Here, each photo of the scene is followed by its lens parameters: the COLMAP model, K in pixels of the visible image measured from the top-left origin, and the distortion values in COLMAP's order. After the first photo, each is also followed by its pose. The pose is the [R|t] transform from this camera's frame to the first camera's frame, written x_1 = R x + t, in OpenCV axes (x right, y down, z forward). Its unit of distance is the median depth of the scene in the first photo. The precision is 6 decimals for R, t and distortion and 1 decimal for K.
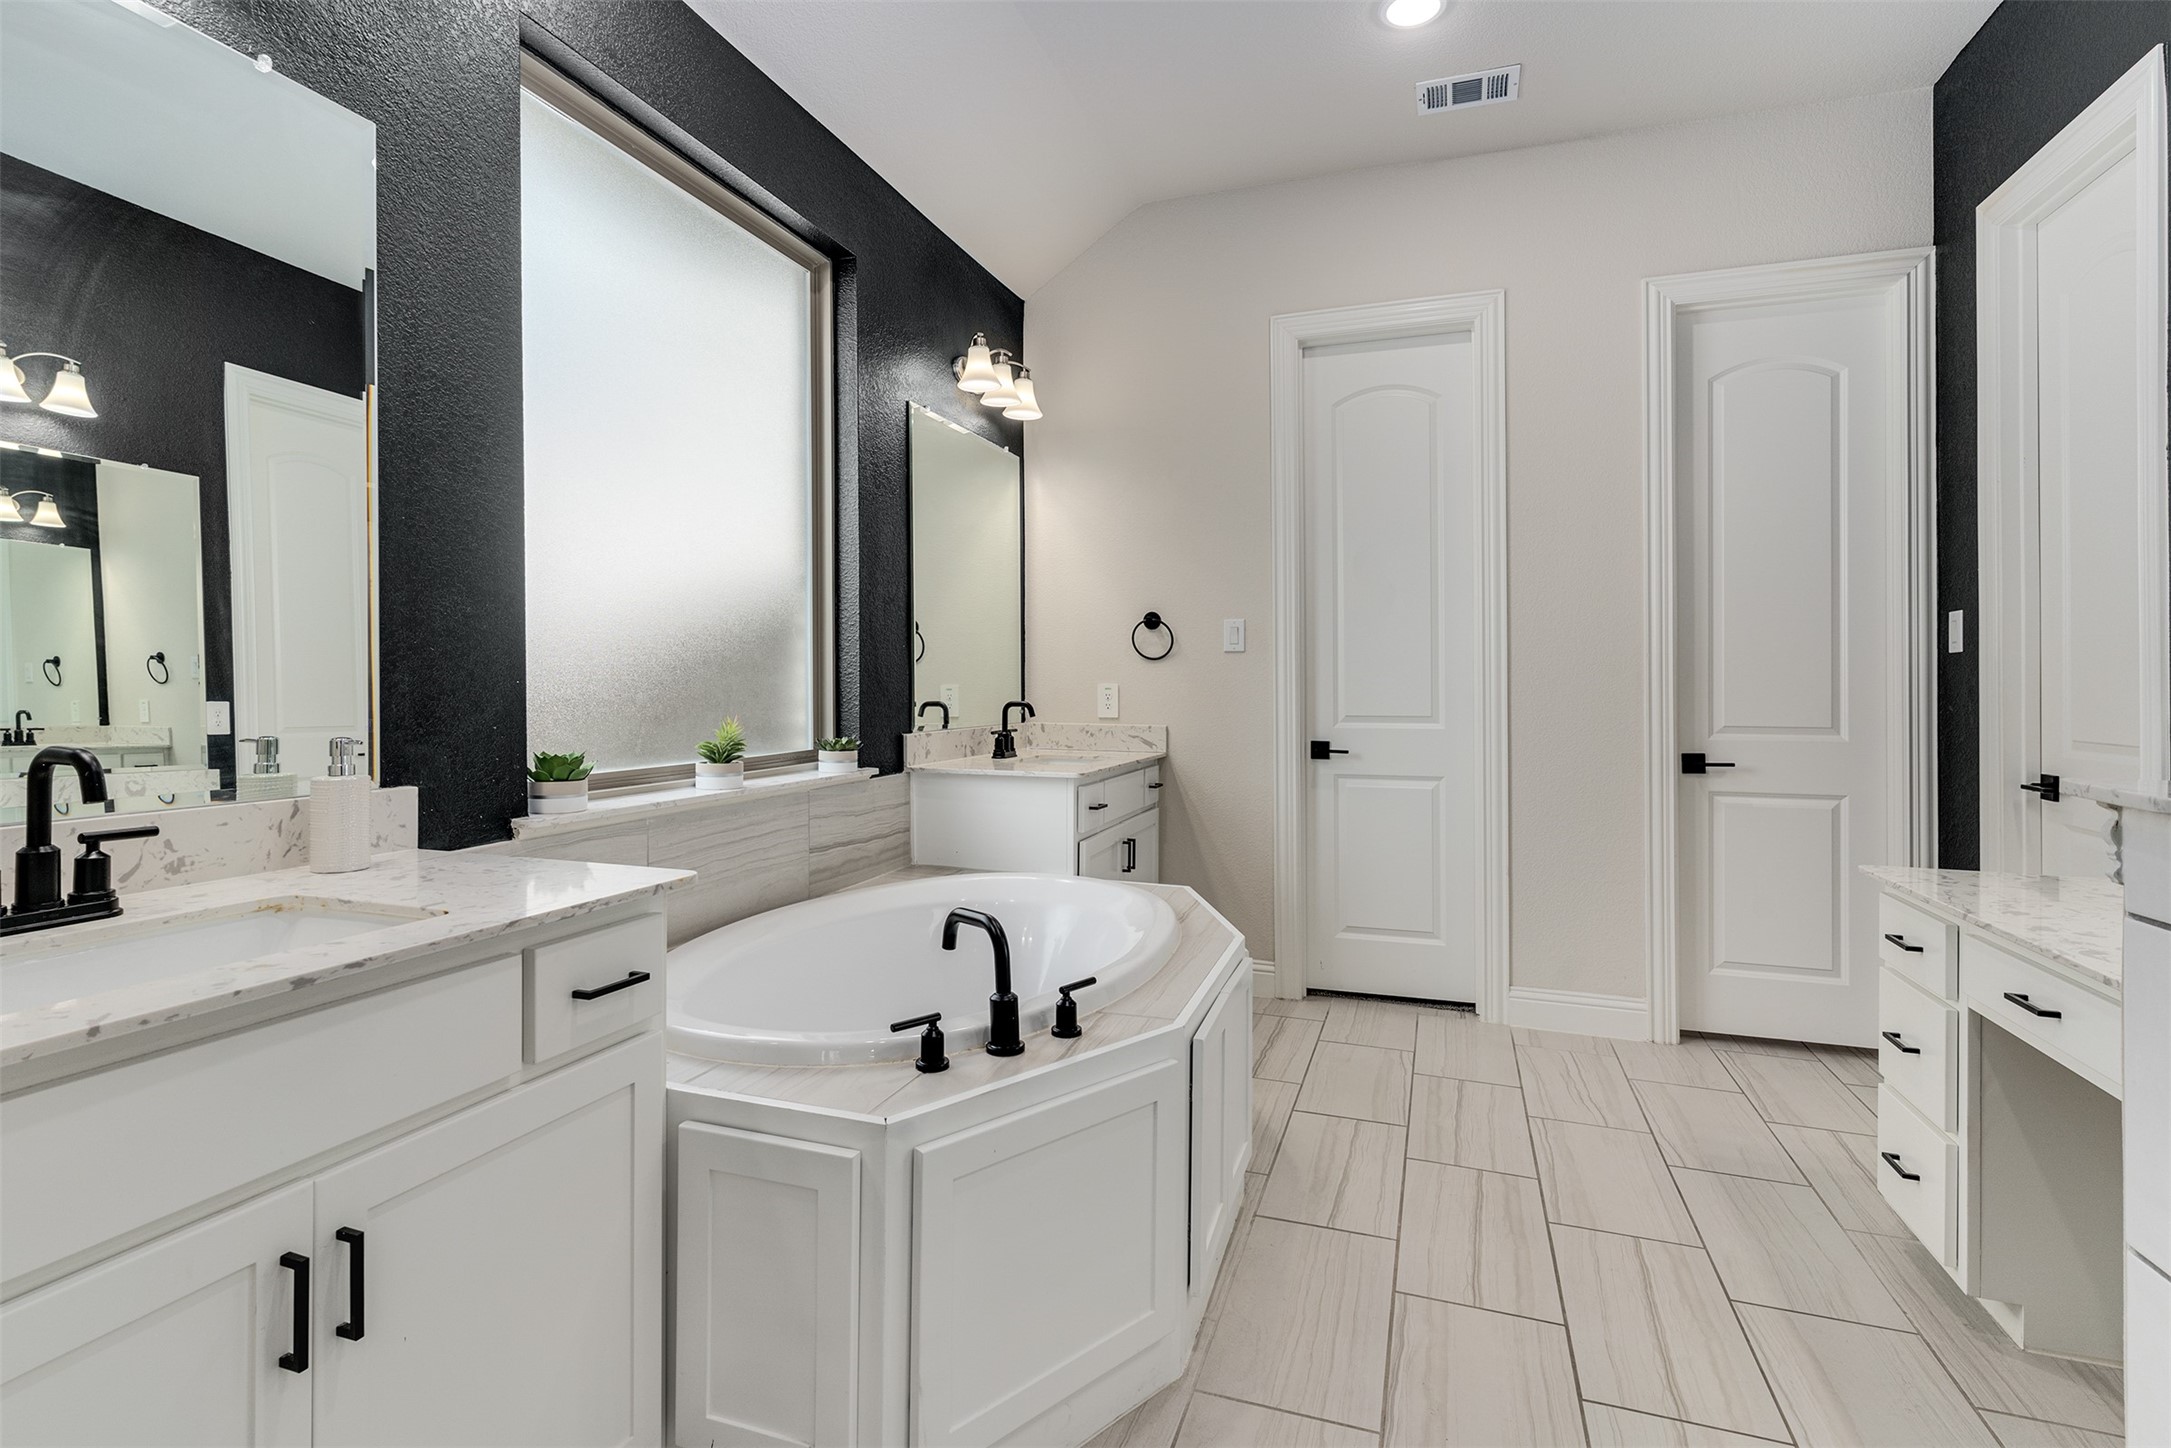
lens RADIAL K [[1051.8, 0, 1078.3], [0, 1051.8, 681.1], [0, 0, 1]] dist [-0.000338, 0.000096]
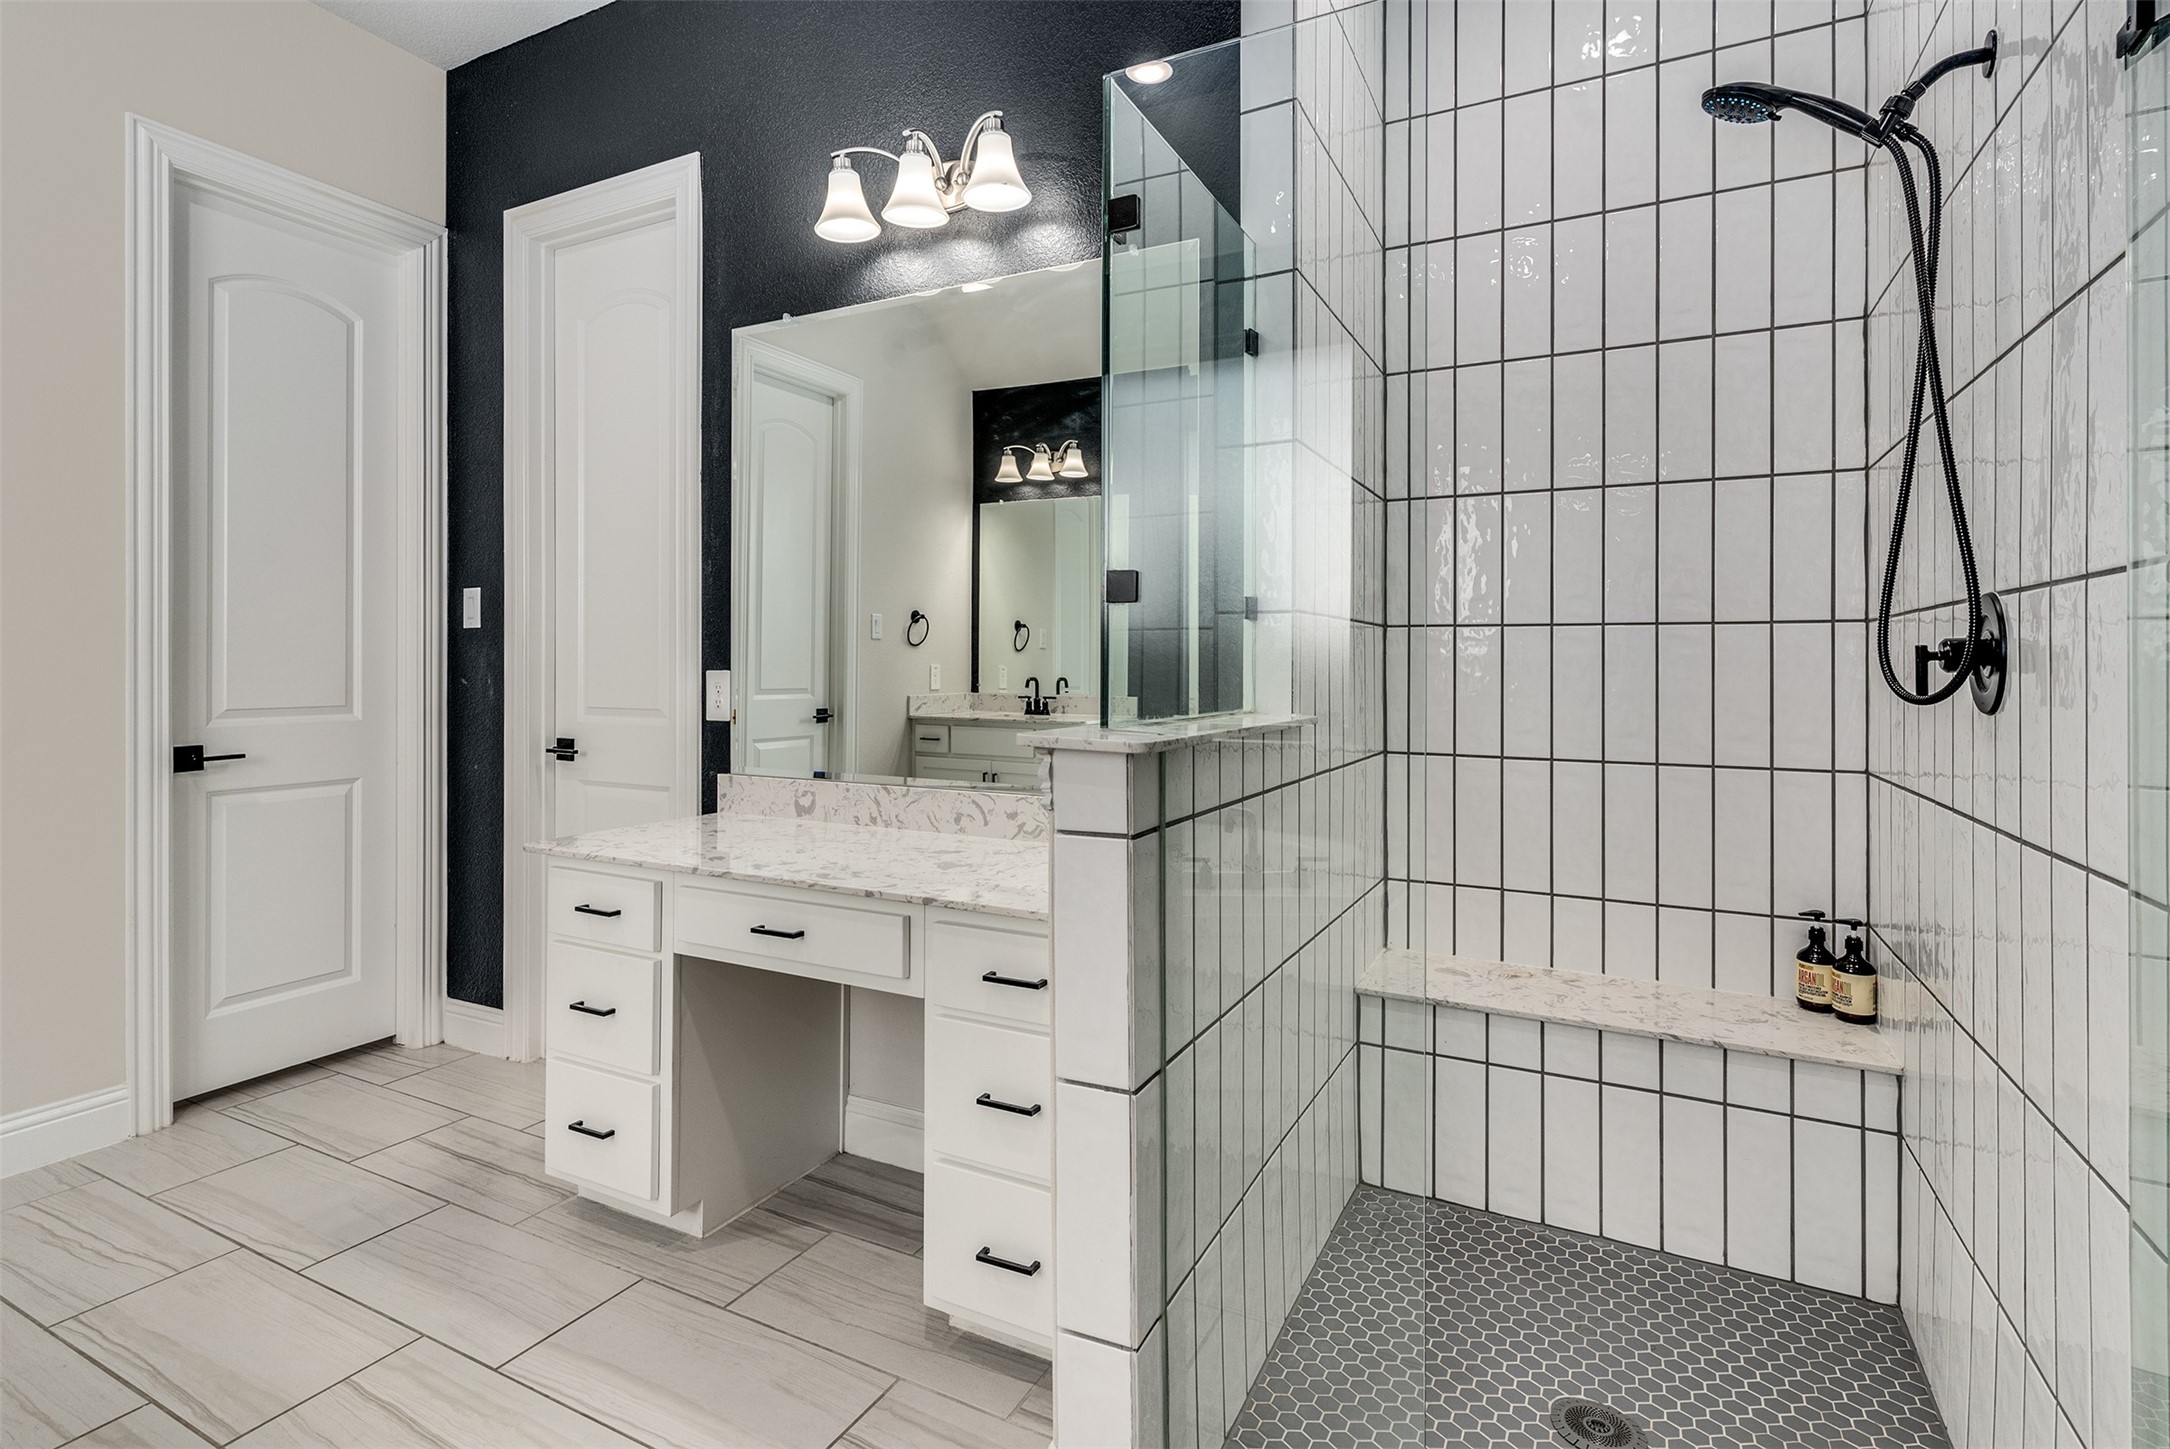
lens RADIAL K [[1049.1, 0, 1086.6], [0, 1049.1, 655.2], [0, 0, 1]] dist [0.001353, 0.000279]
pose [[0.153652, 0.002558, 0.988122, -0.095597], [-0.003297, 0.999992, -0.002076, -0.000093], [-0.988120, -0.002939, 0.153659, 0.228718]]
